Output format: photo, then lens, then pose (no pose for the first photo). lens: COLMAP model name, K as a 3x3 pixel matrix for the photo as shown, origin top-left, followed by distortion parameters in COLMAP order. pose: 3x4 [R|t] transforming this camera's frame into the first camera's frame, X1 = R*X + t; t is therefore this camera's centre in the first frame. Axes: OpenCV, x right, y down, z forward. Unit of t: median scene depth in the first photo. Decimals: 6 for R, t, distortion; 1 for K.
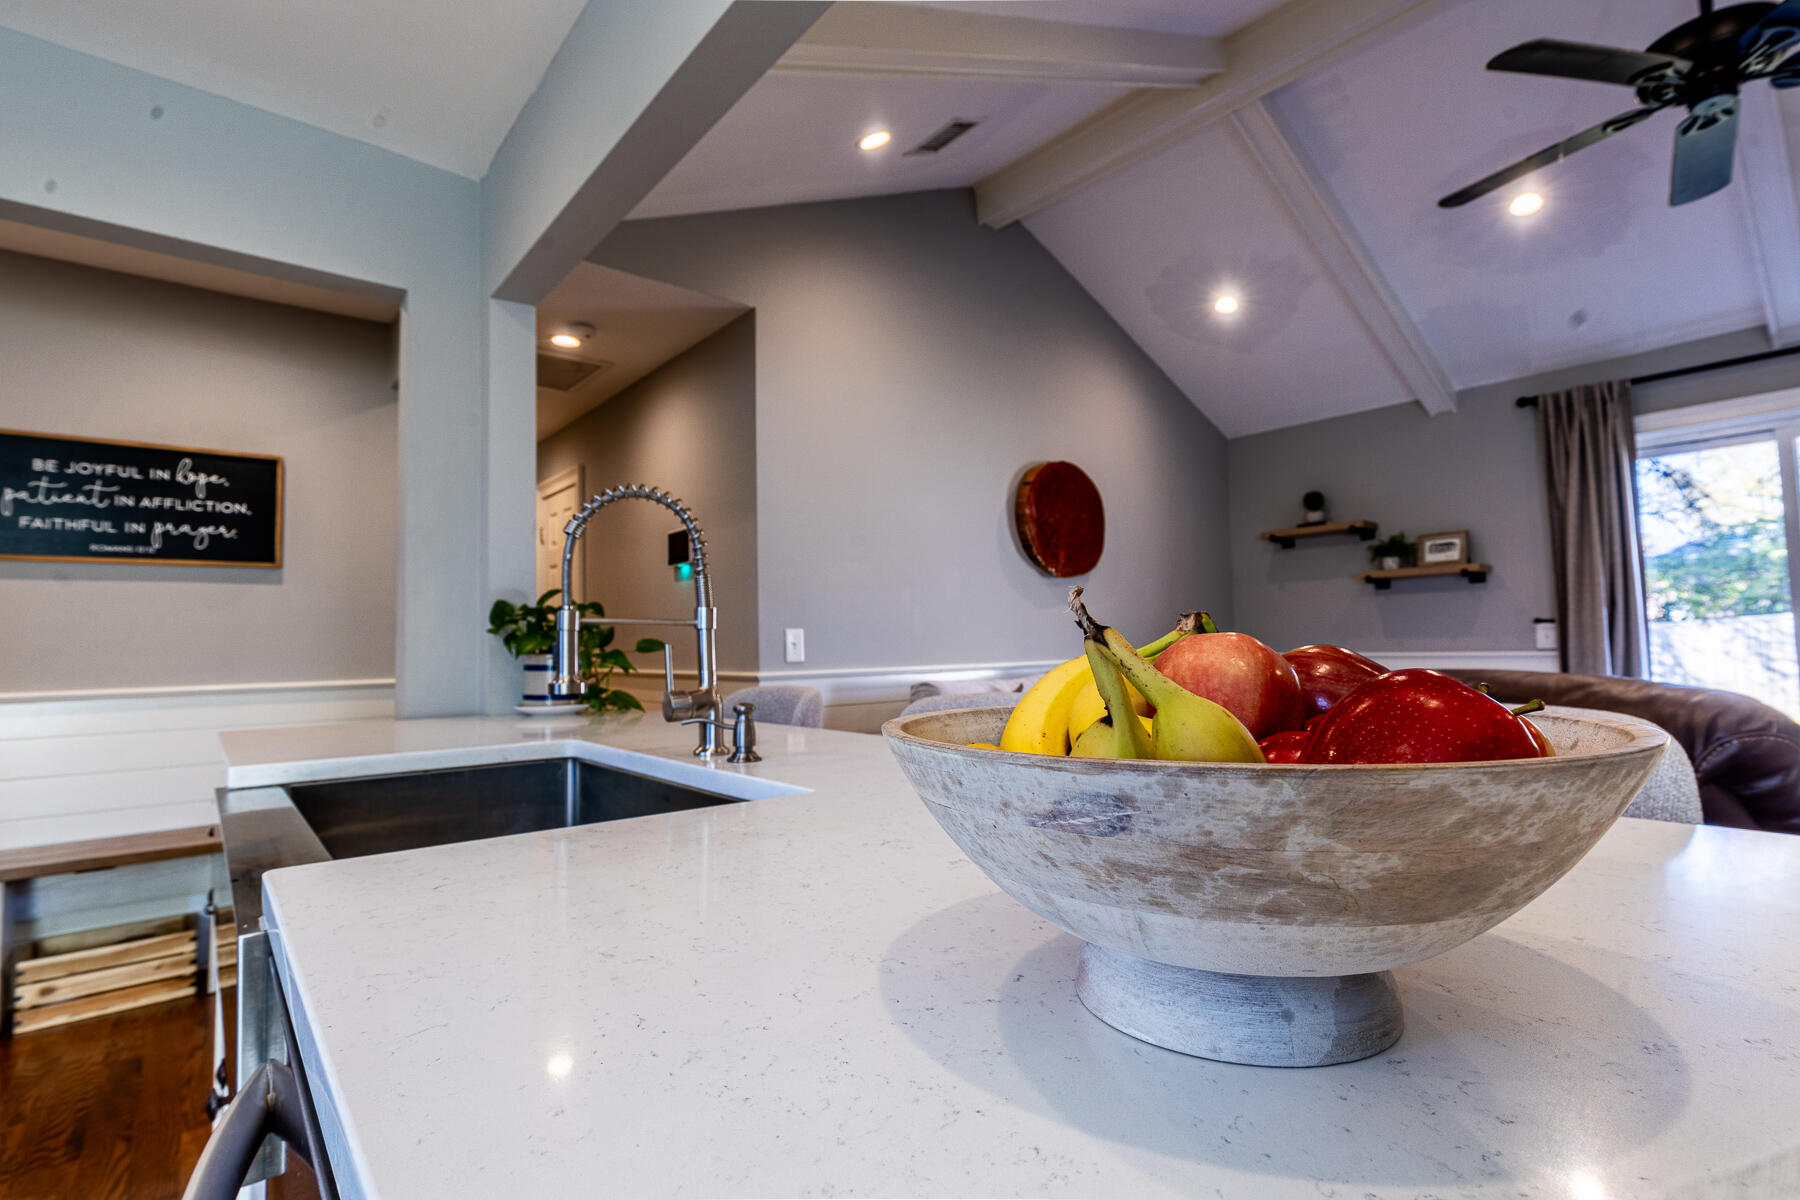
lens RADIAL K [[901.5, 0, 911.6], [0, 901.5, 603.9], [0, 0, 1]] dist [0.002503, 0.000634]
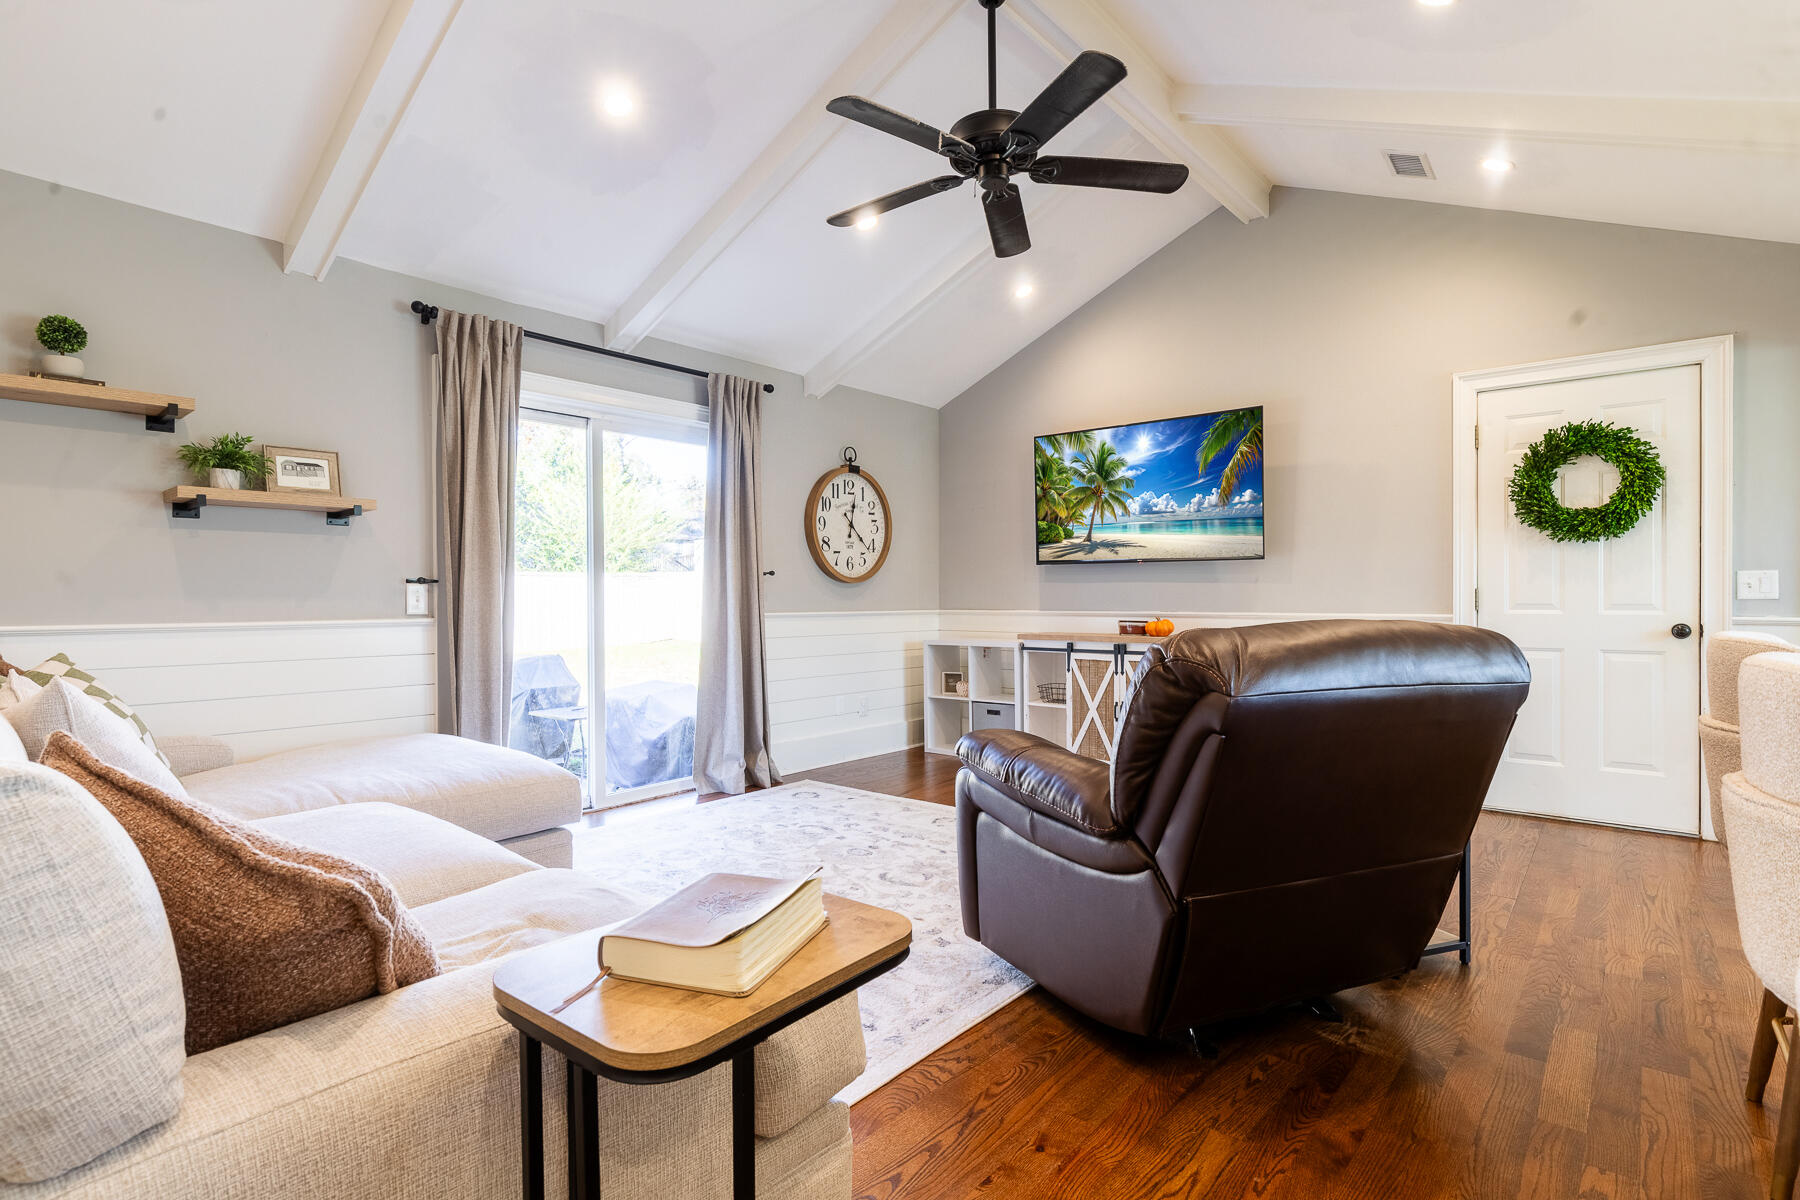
lens RADIAL K [[901.5, 0, 891.1], [0, 901.5, 595.7], [0, 0, 1]] dist [0.002503, 0.000634]
pose [[-0.175737, 0.021266, 0.984208, -0.214666], [-0.042415, 0.998675, -0.029152, 0.044473], [-0.983523, -0.046868, -0.174602, 0.834829]]
